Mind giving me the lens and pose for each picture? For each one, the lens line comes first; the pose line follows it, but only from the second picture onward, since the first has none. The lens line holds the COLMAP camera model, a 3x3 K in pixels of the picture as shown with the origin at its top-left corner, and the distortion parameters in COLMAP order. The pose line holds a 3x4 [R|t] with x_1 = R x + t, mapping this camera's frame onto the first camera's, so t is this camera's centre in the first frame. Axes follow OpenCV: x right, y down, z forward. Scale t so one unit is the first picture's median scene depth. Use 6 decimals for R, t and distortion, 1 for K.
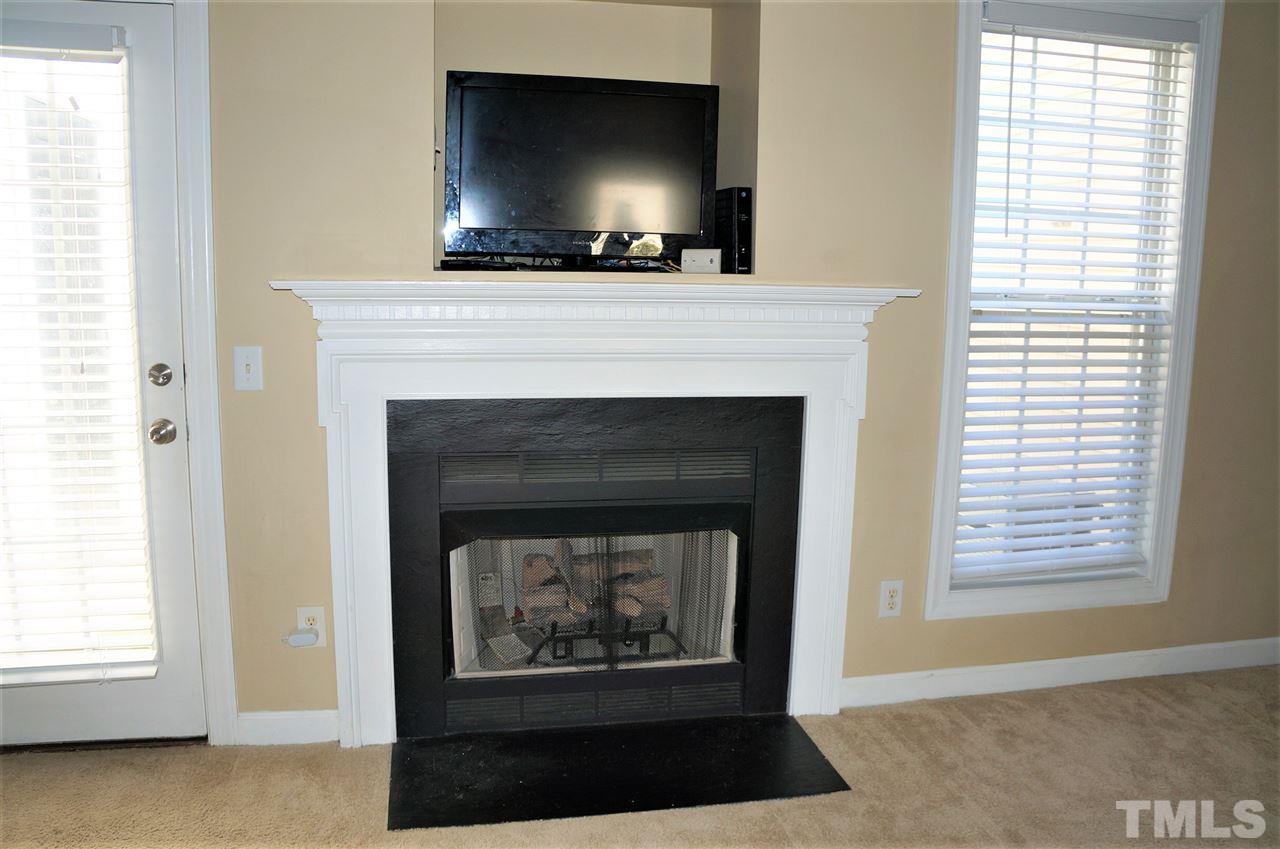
lens RADIAL K [[1021.3, 0, 640.0], [0, 1021.3, 424.5], [0, 0, 1]] dist [-0.188025, 0.153469]
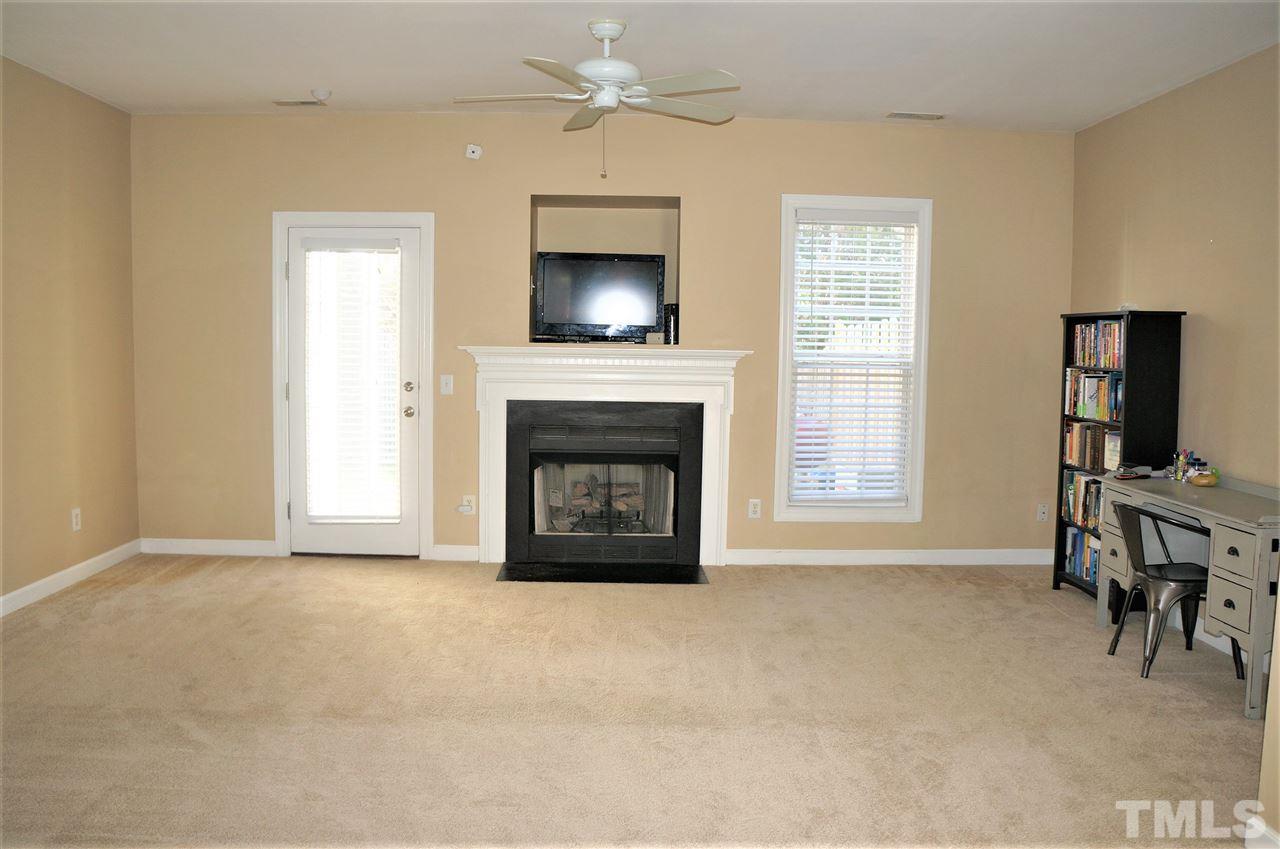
lens RADIAL K [[1021.3, 0, 640.0], [0, 1021.3, 424.5], [0, 0, 1]] dist [-0.188025, 0.153469]
pose [[0.983272, 0.012709, -0.181700, 0.405810], [-0.027159, 0.996641, -0.077259, 0.177027], [0.180108, 0.080901, 0.980314, -1.039017]]
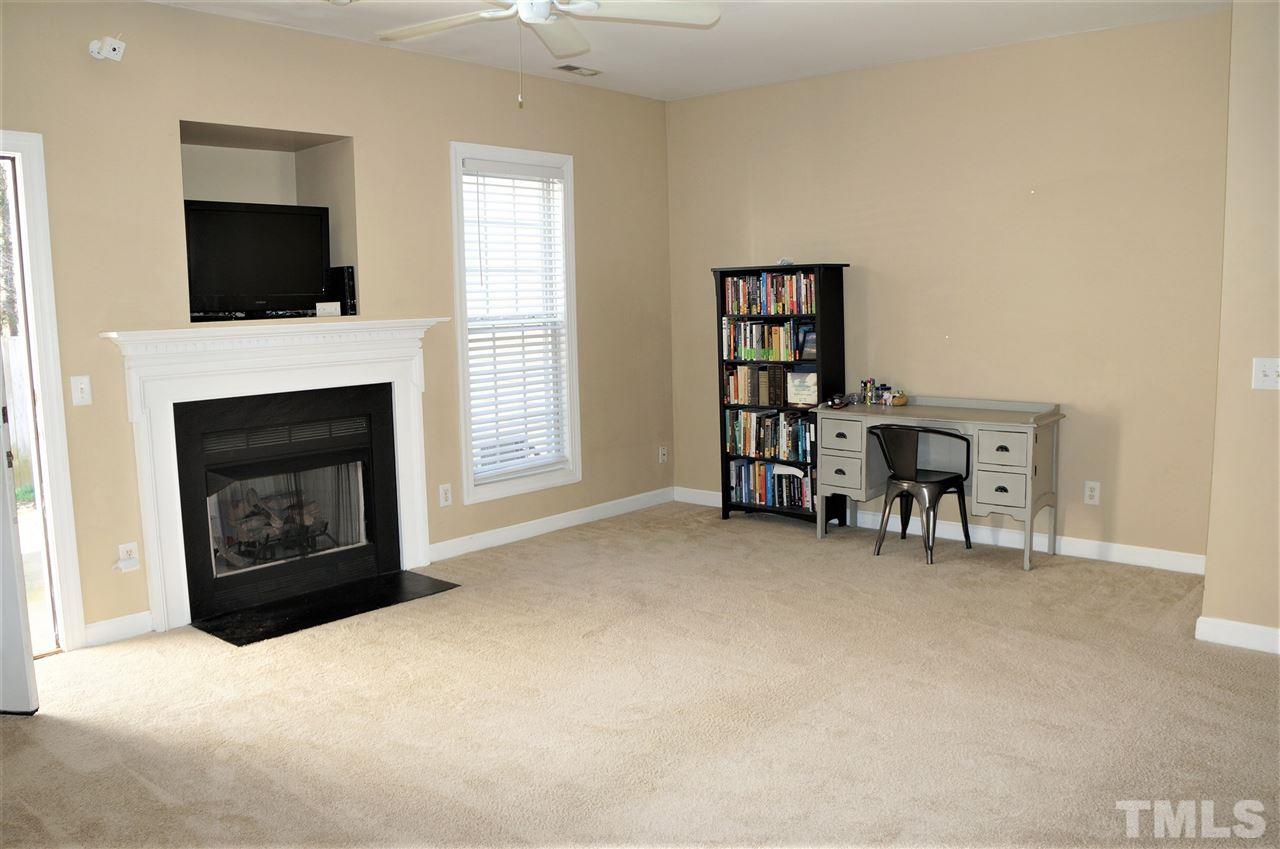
lens RADIAL K [[1021.3, 0, 640.0], [0, 1021.3, 424.5], [0, 0, 1]] dist [-0.188025, 0.153469]
pose [[0.791002, -0.110115, 0.601822, -0.551825], [0.133897, 0.990981, 0.005333, 0.091881], [-0.596982, 0.076363, 0.798612, -0.641295]]
